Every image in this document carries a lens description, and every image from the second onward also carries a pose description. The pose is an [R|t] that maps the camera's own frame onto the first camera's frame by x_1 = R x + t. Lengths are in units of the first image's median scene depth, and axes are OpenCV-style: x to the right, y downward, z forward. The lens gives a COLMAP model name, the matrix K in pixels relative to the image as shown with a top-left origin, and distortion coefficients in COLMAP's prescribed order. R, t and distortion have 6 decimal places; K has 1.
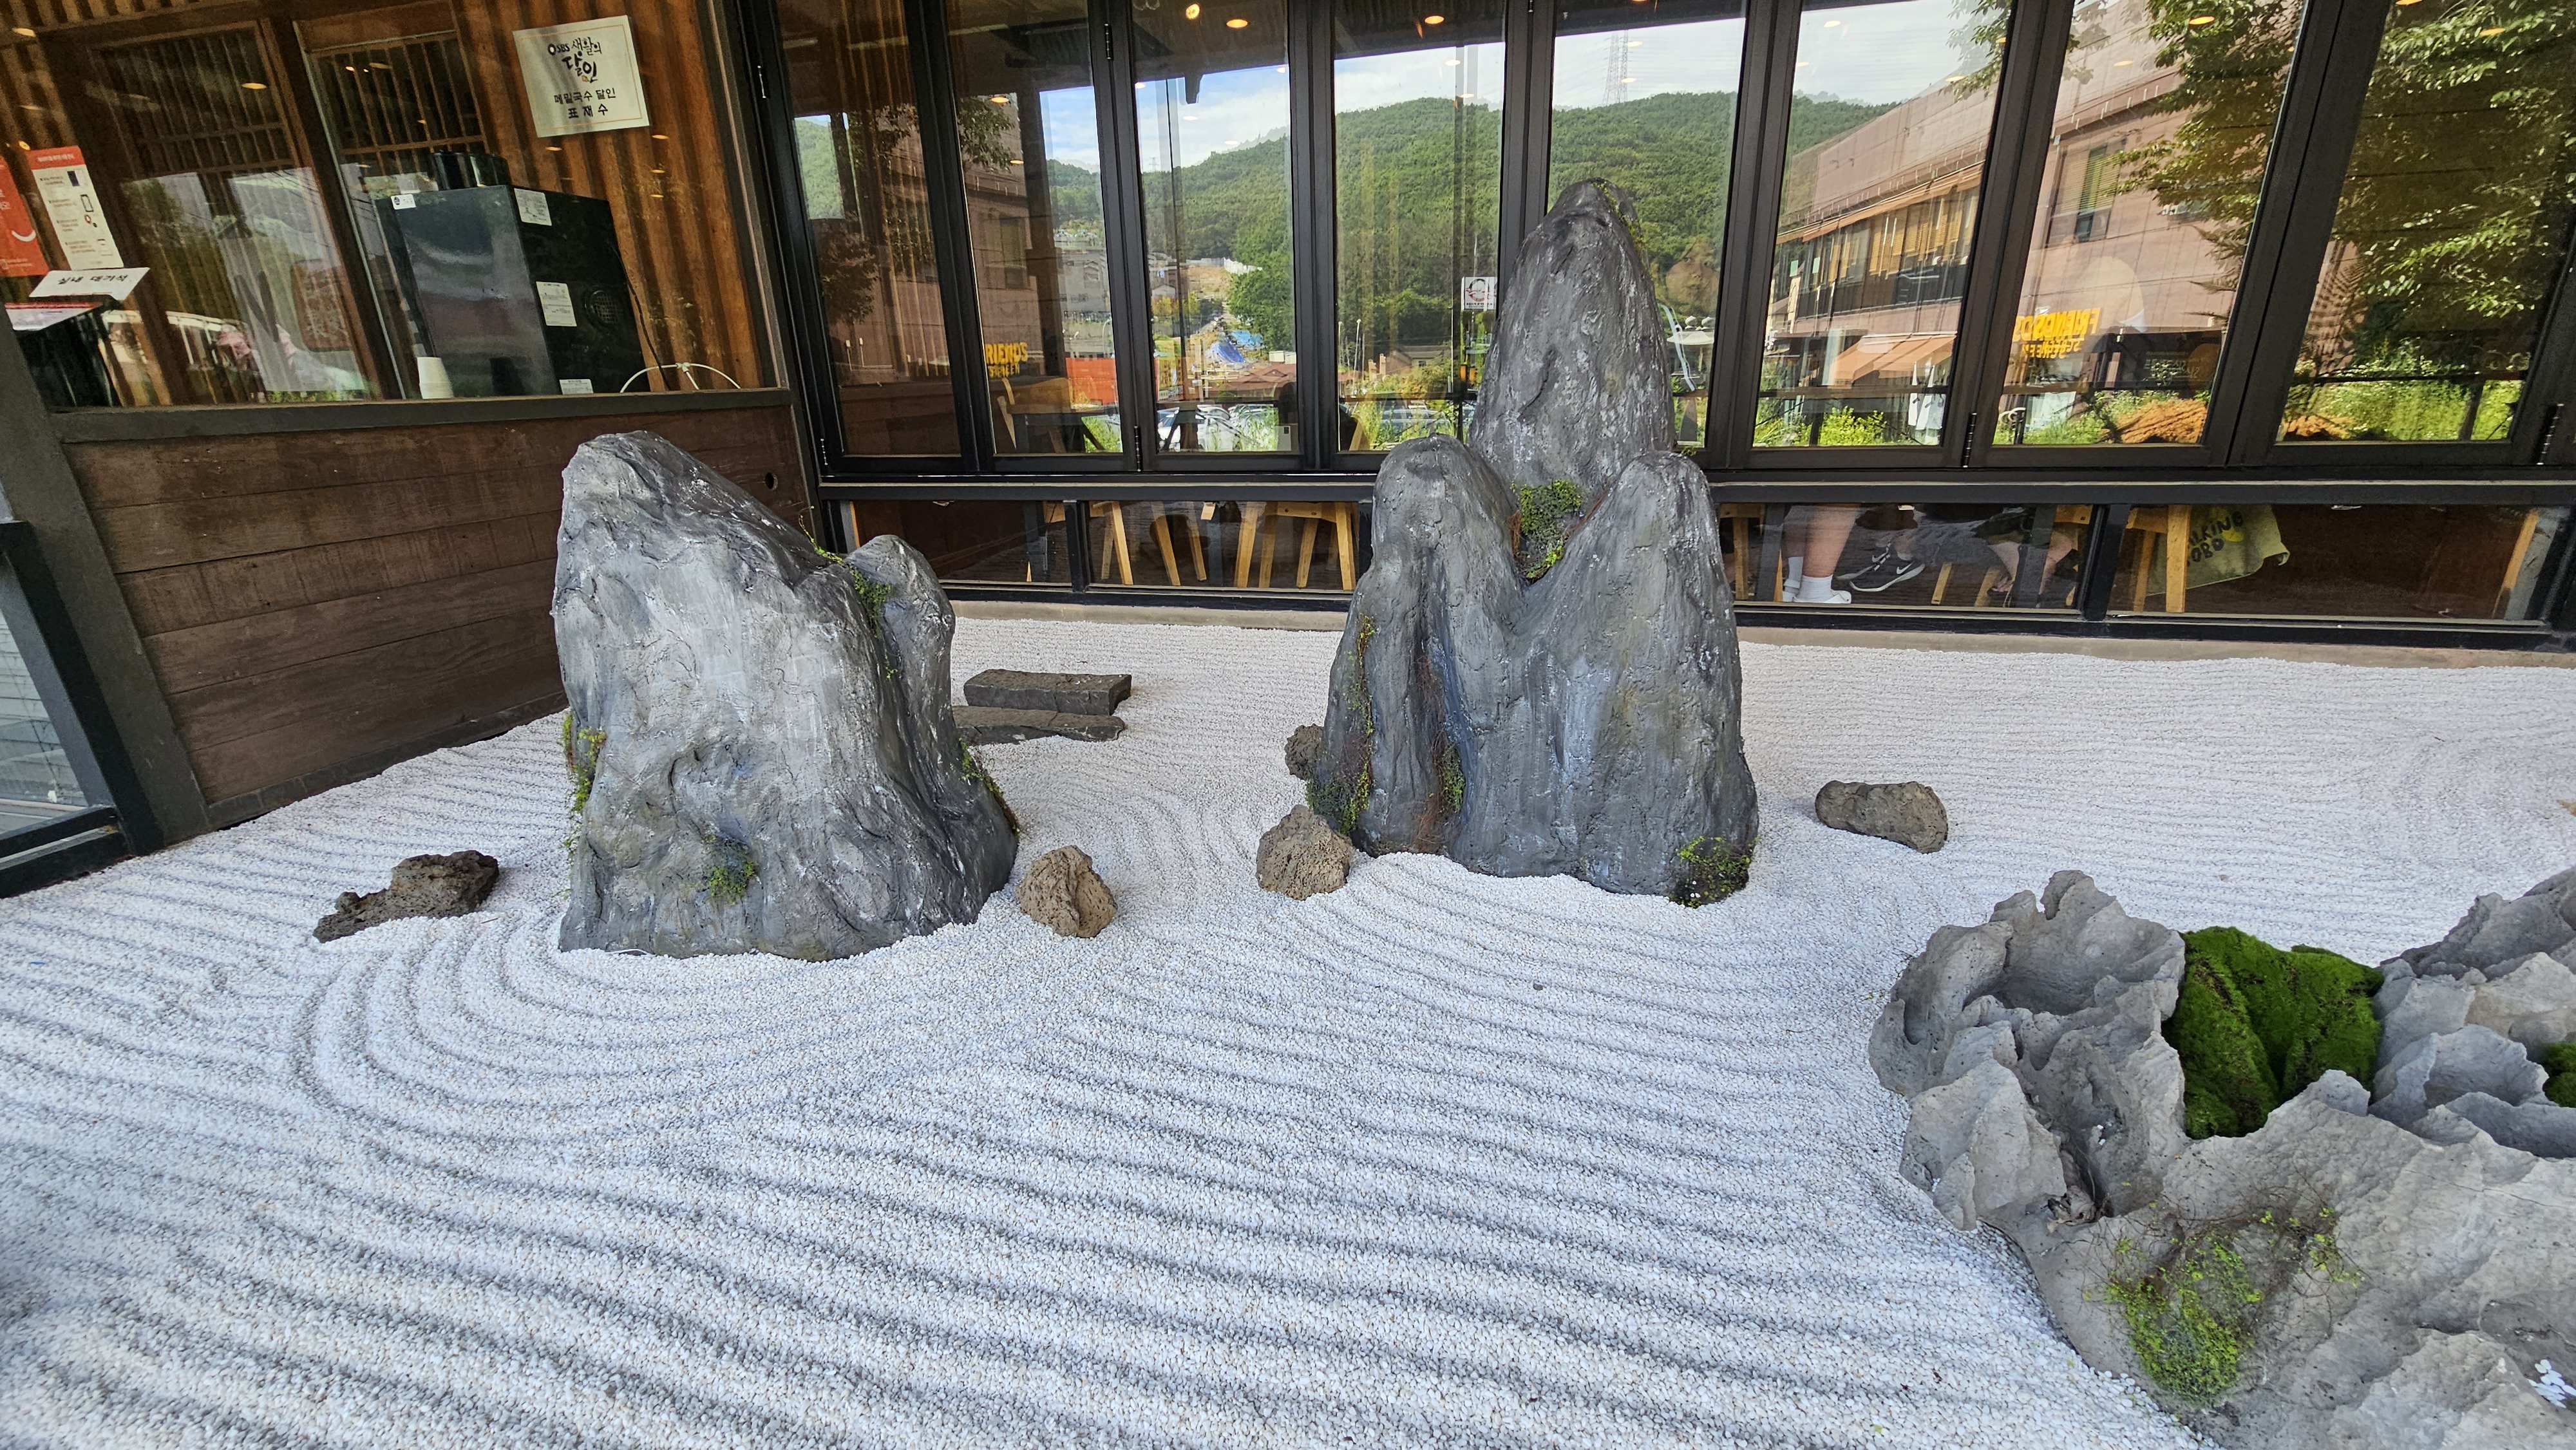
lens RADIAL K [[1053.7, 0, 1283.3], [0, 1053.7, 734.9], [0, 0, 1]] dist [-0.006182, 0.003554]
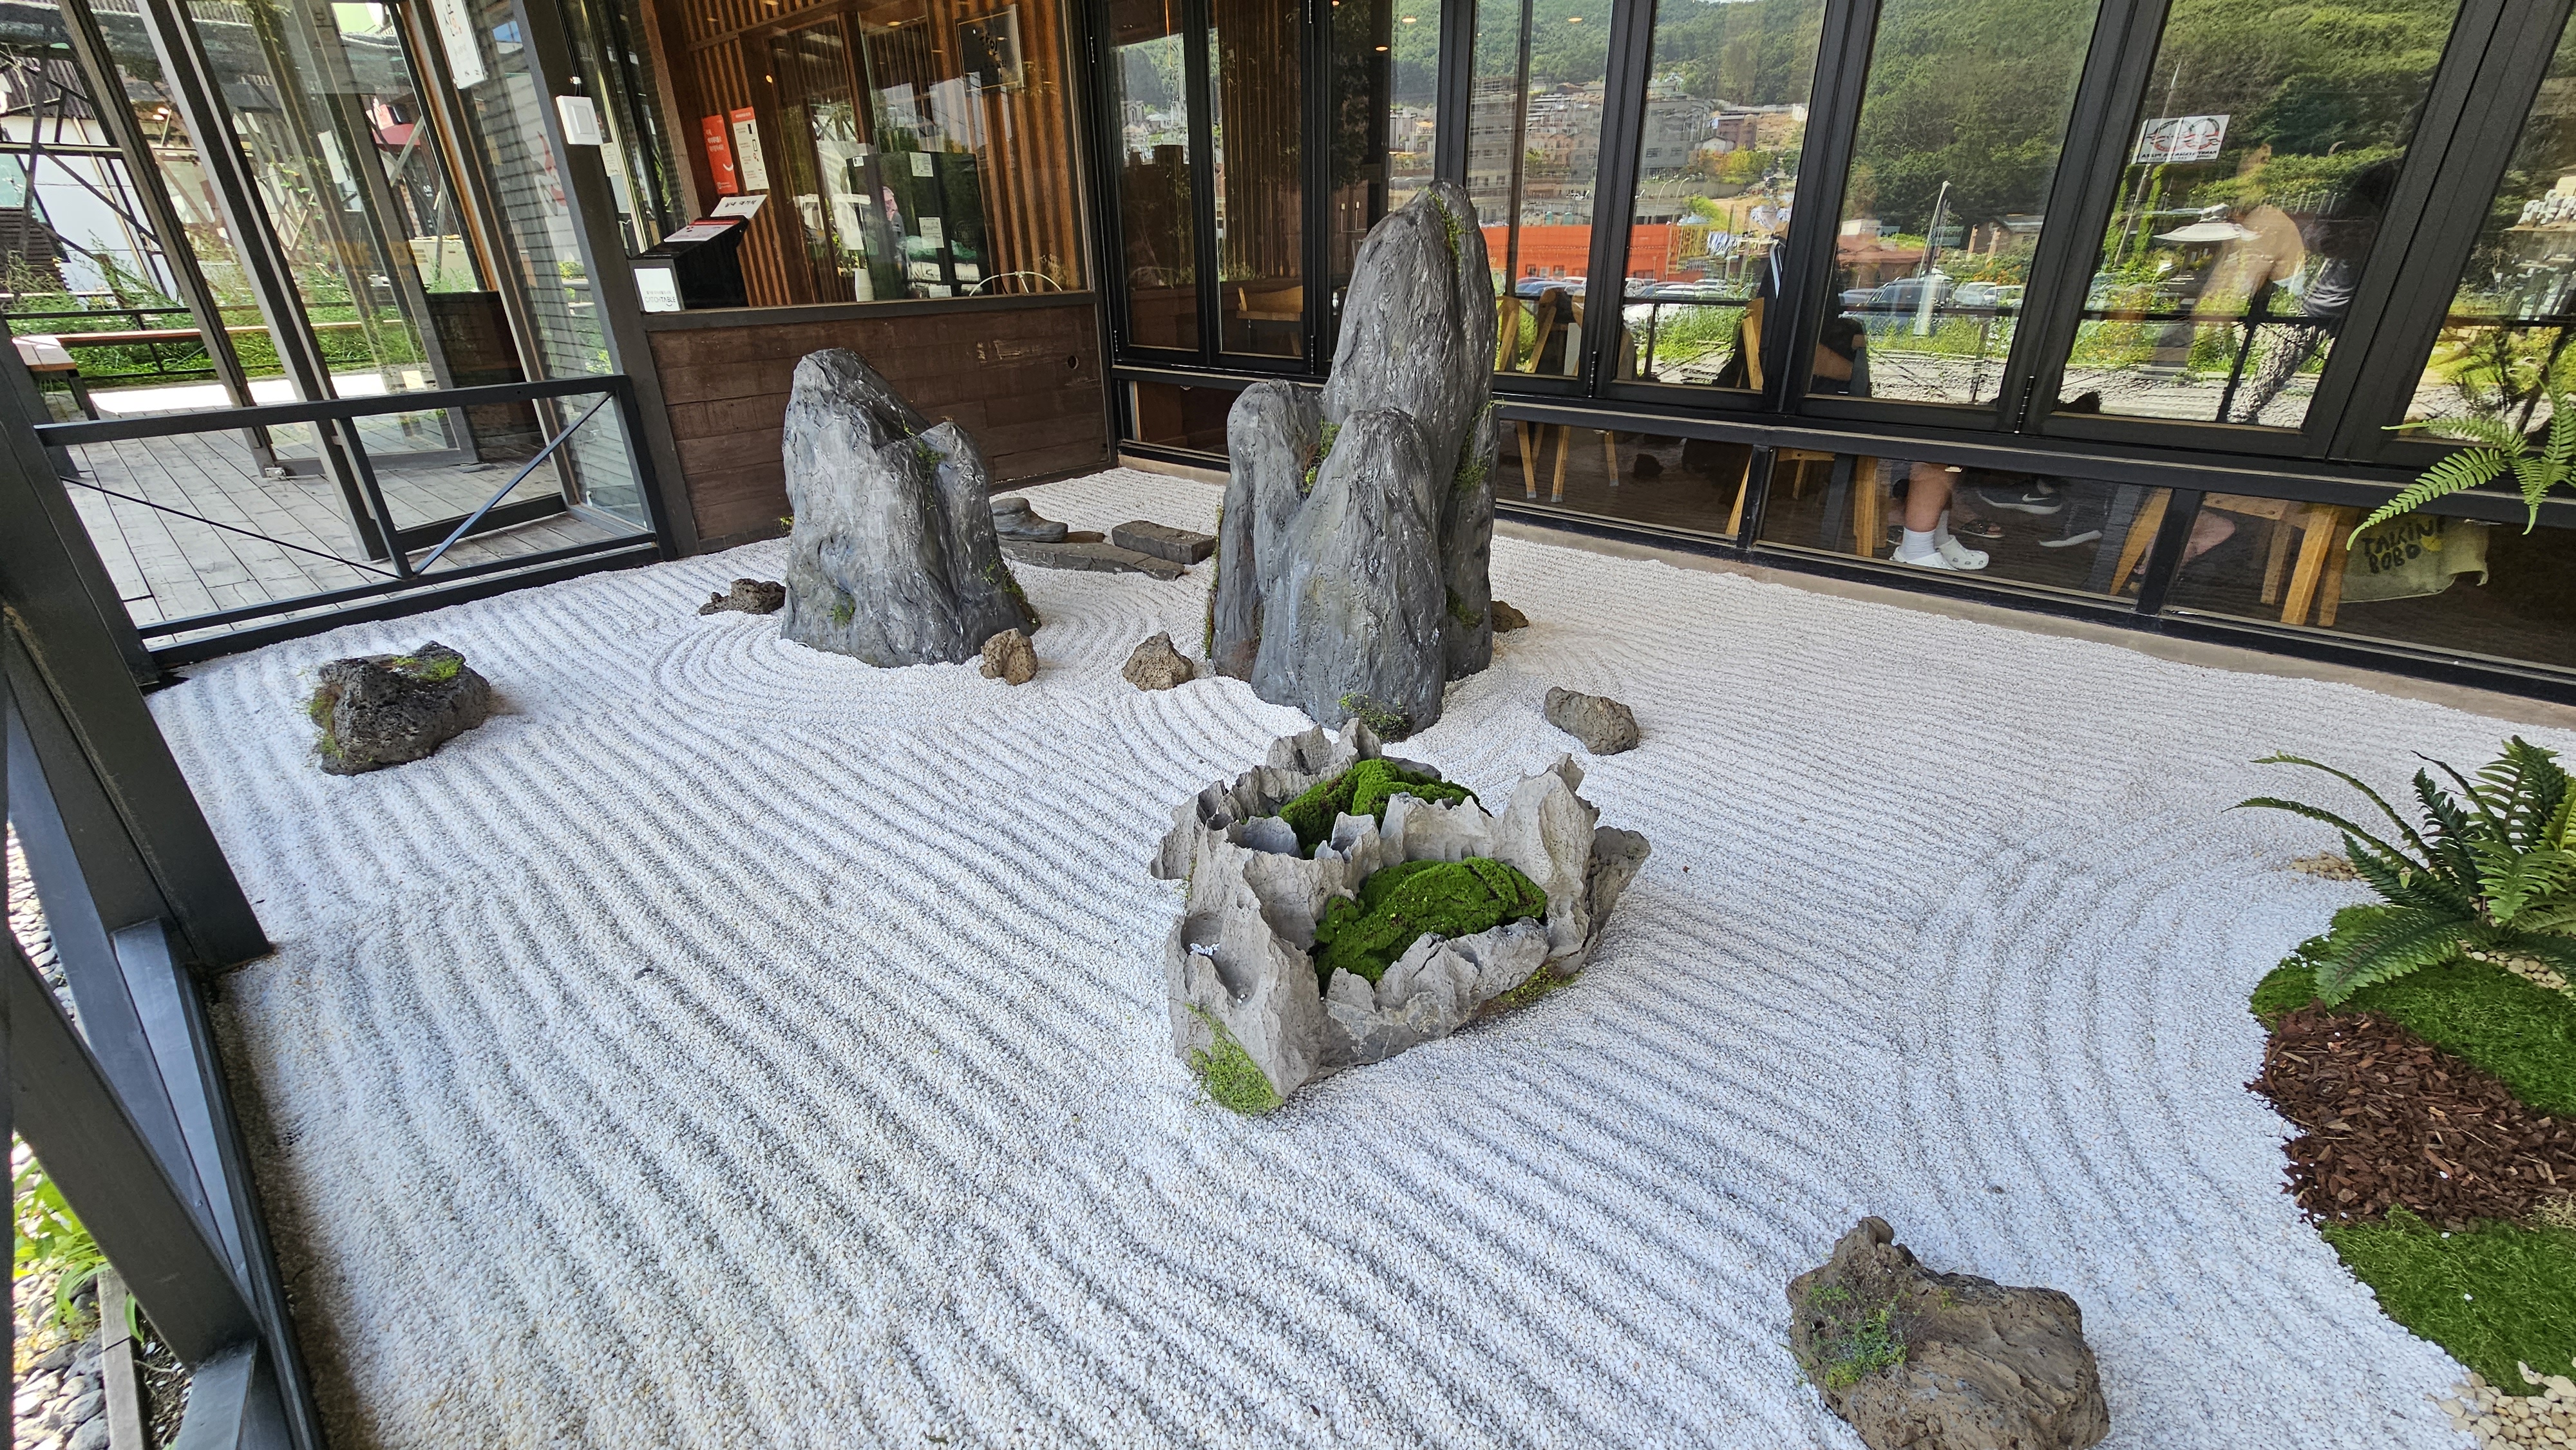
lens RADIAL K [[1046.1, 0, 1282.5], [0, 1046.1, 736.4], [0, 0, 1]] dist [-0.002189, -0.000589]
pose [[0.893316, 0.205028, -0.399938, 0.828220], [-0.156270, 0.976054, 0.151323, -0.039376], [0.421386, -0.072680, 0.903964, -0.280903]]
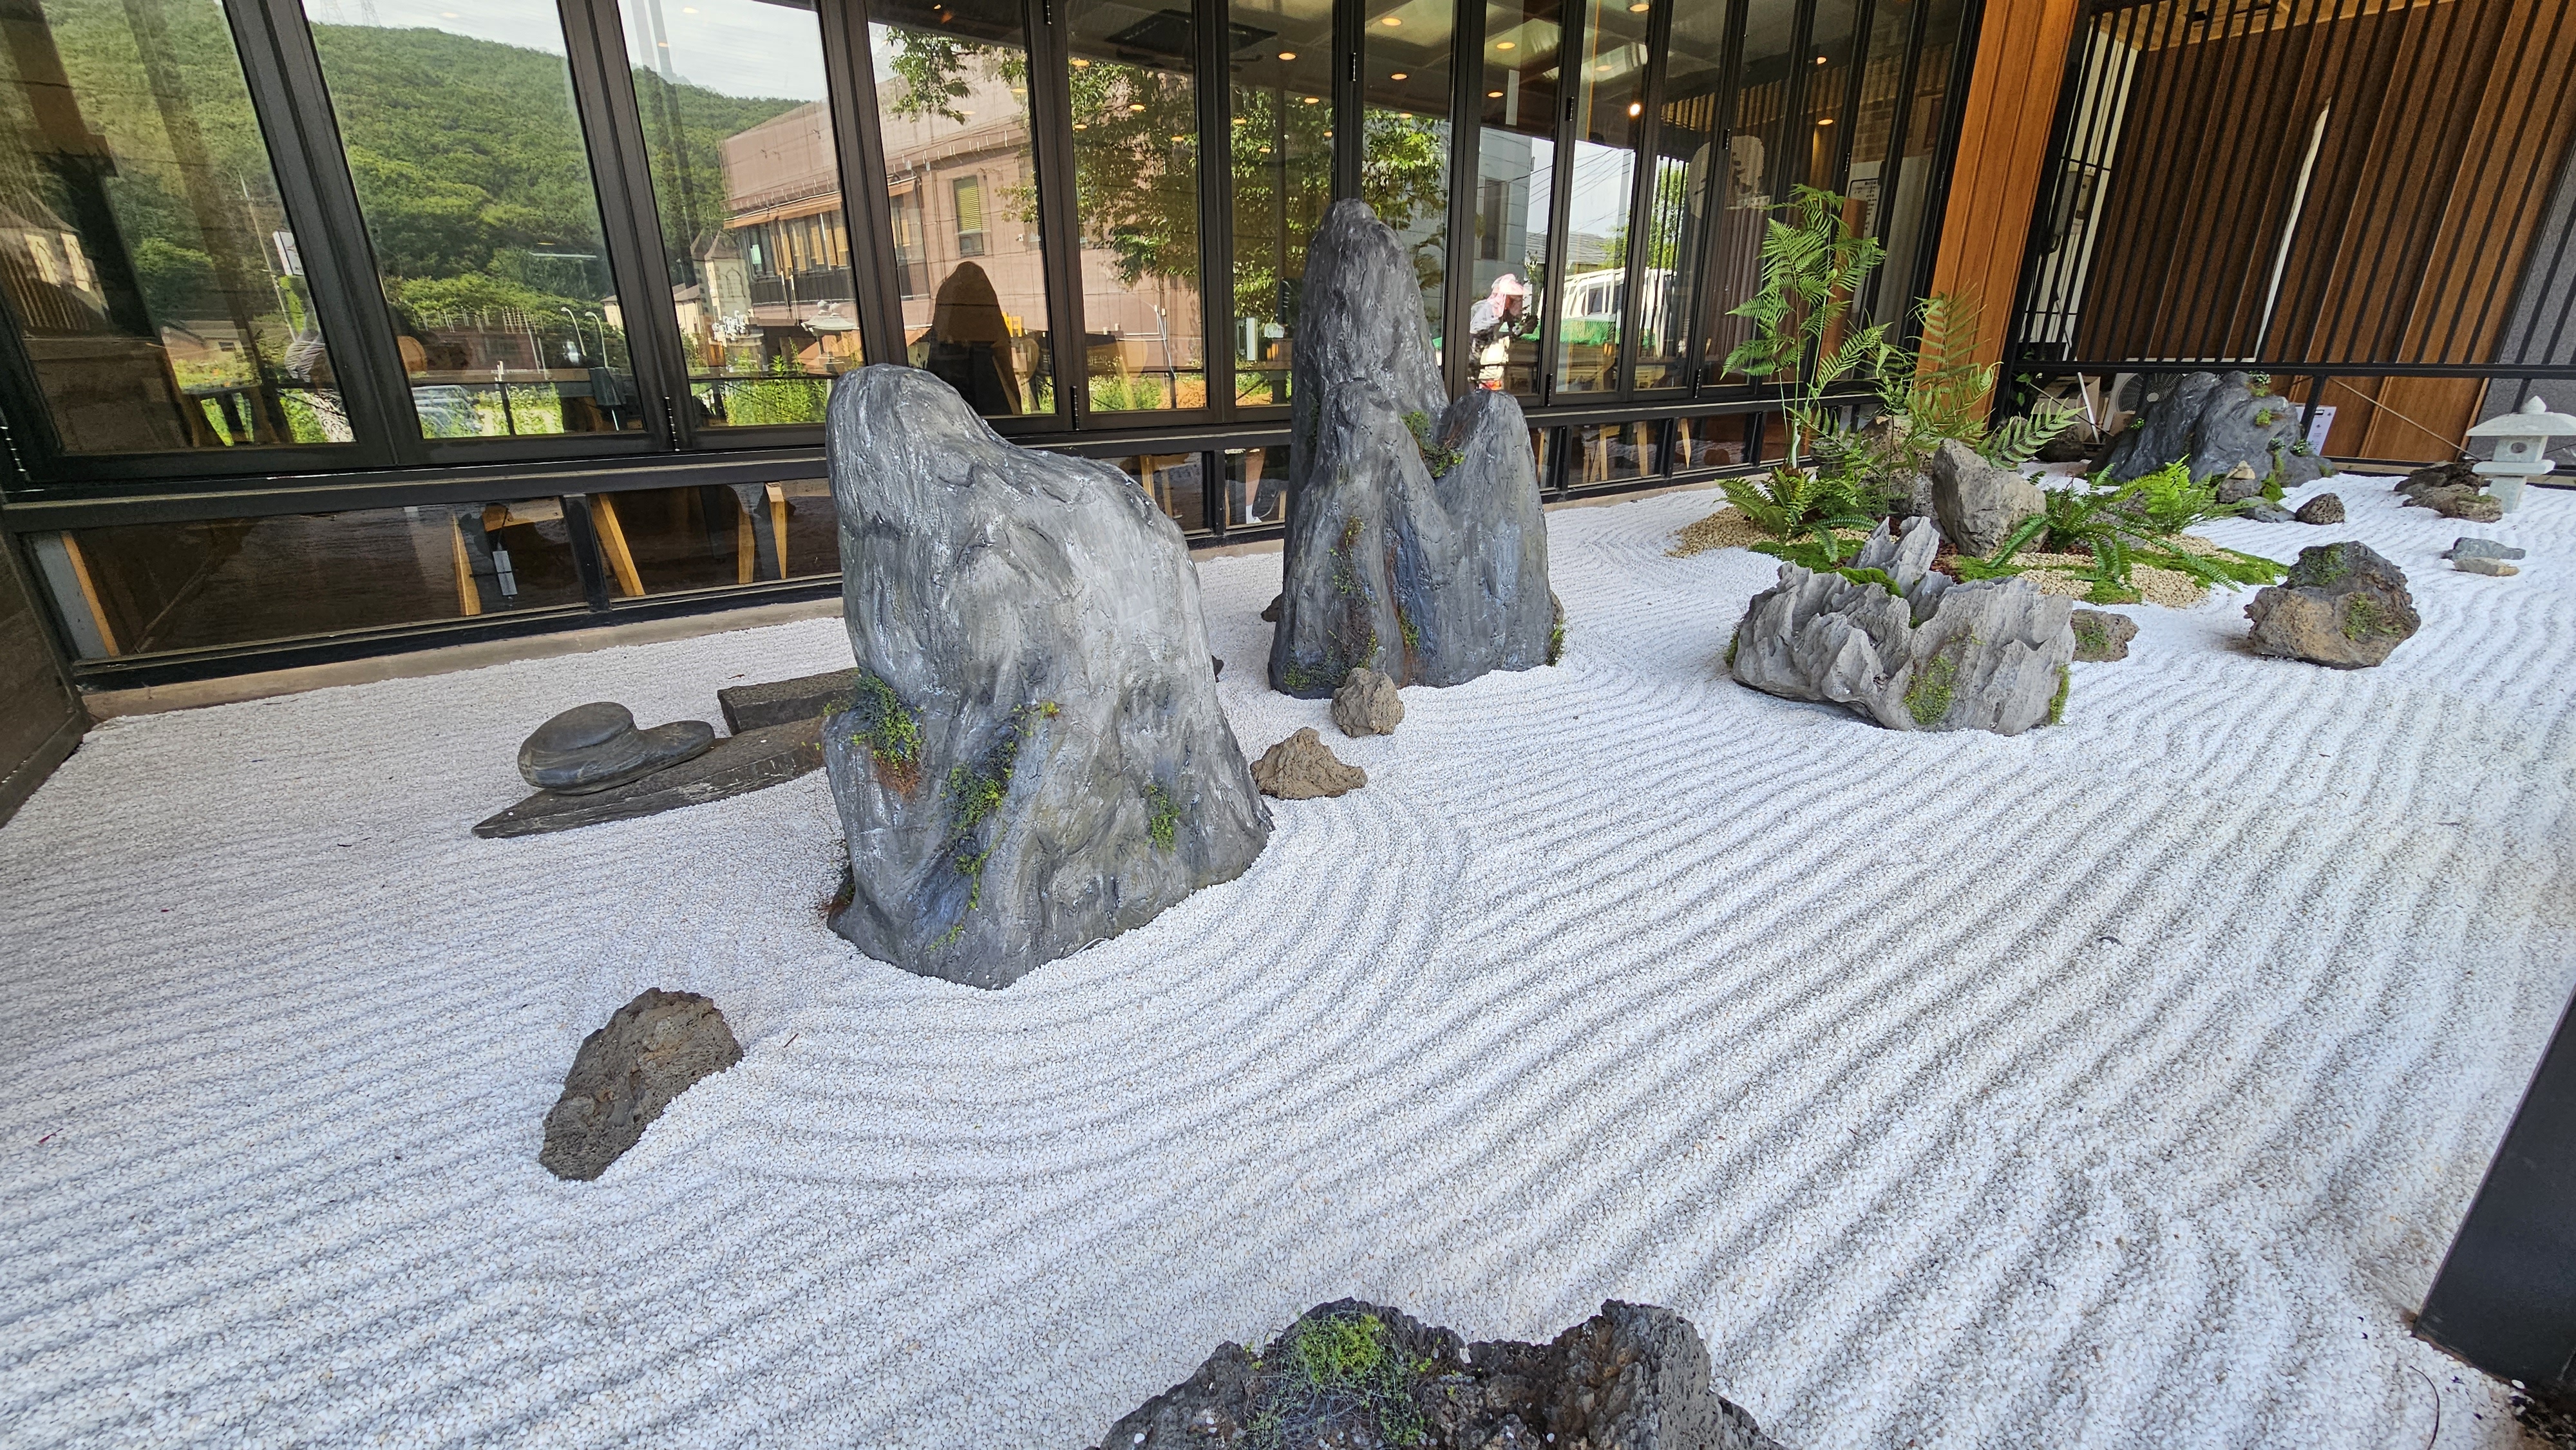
lens RADIAL K [[1065.7, 0, 1288.0], [0, 1065.7, 725.0], [0, 0, 1]] dist [0.000886, 0.000367]
pose [[0.605368, -0.239421, 0.759083, -1.095530], [0.244431, 0.963524, 0.108971, -0.029783], [-0.757485, 0.119576, 0.641808, 0.253665]]
